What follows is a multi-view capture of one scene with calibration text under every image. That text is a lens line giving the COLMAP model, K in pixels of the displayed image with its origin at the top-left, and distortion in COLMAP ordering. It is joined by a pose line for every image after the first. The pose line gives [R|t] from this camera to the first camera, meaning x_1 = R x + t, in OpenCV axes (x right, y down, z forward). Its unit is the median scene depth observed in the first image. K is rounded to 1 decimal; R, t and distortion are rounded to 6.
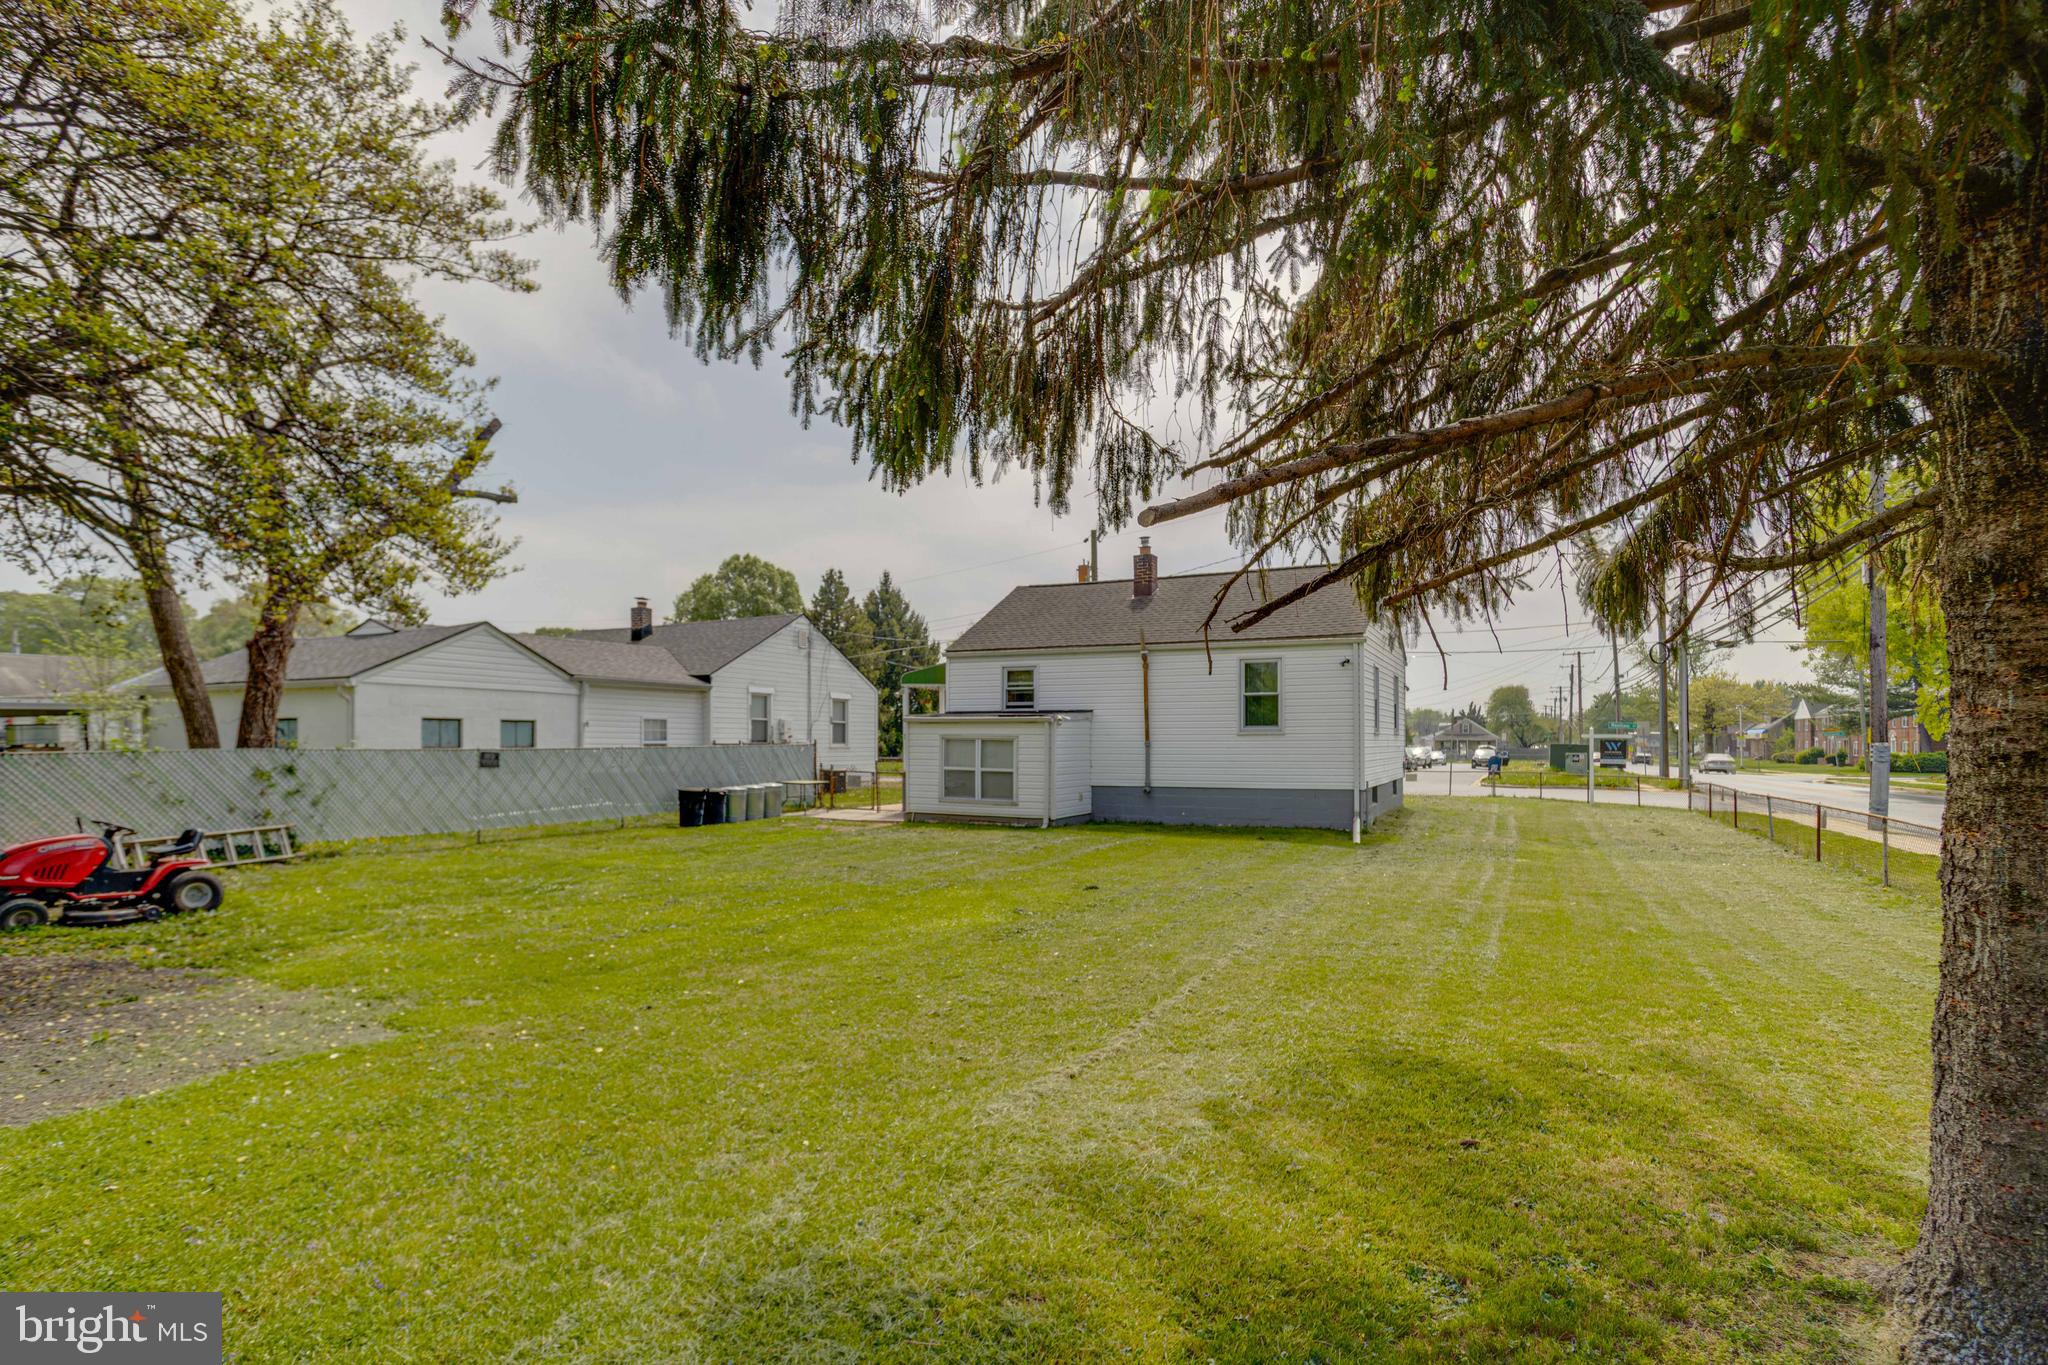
lens RADIAL K [[1034.3, 0, 991.1], [0, 1034.3, 721.3], [0, 0, 1]] dist [-0.049653, 0.038159]
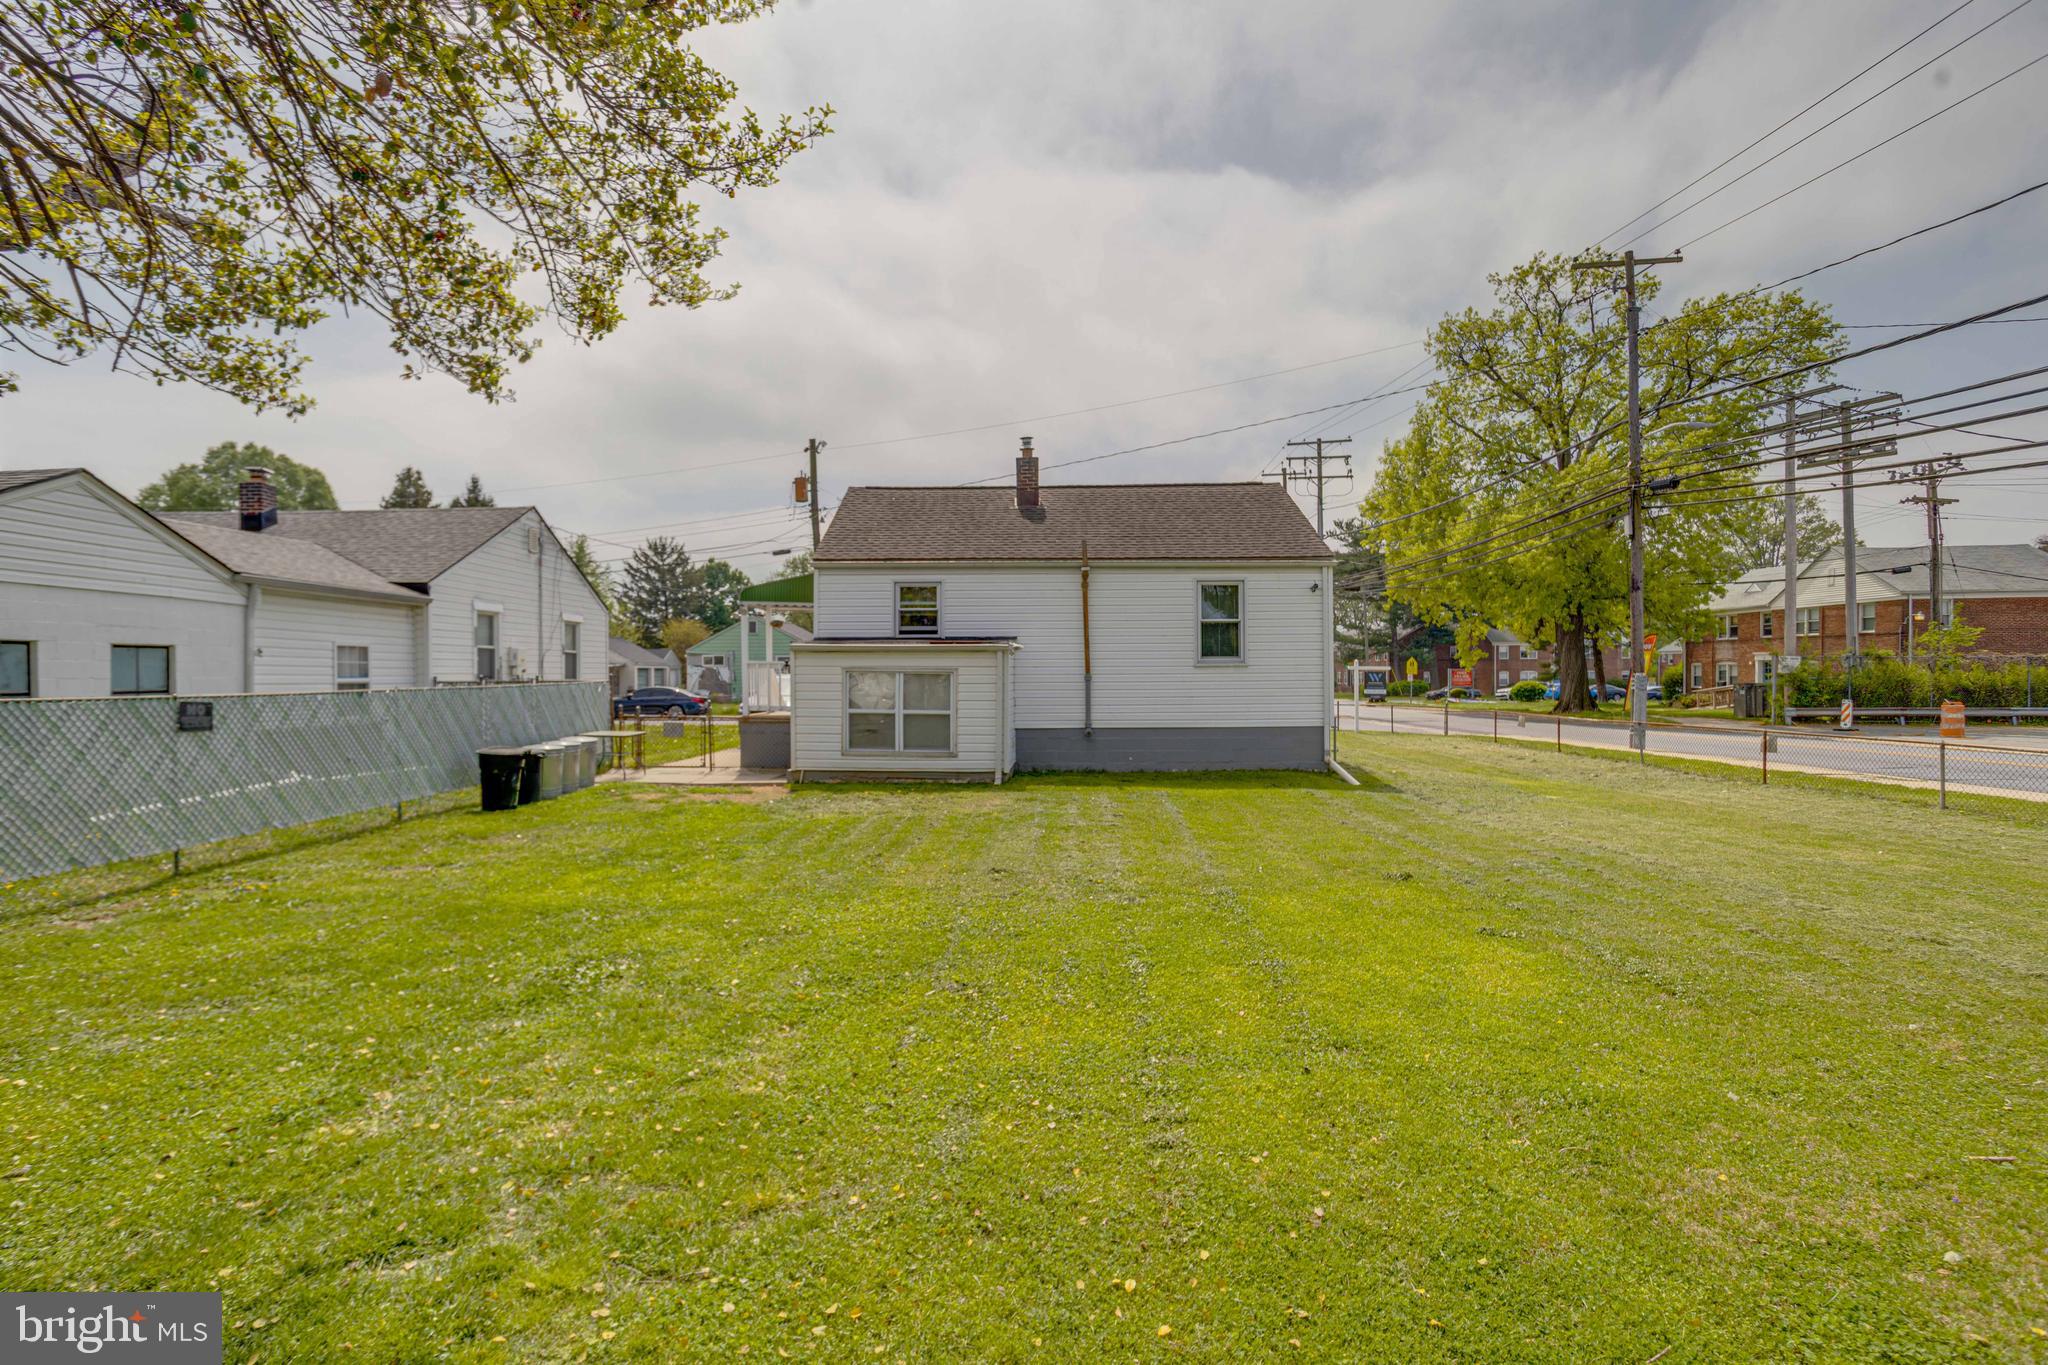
lens RADIAL K [[1020.7, 0, 1024.0], [0, 1020.7, 682.5], [0, 0, 1]] dist [-0.053088, 0.035790]
pose [[0.898249, -0.008744, 0.439400, -0.259556], [-0.002454, 0.999687, 0.024910, 0.004946], [-0.439480, -0.023453, 0.897946, 0.270714]]
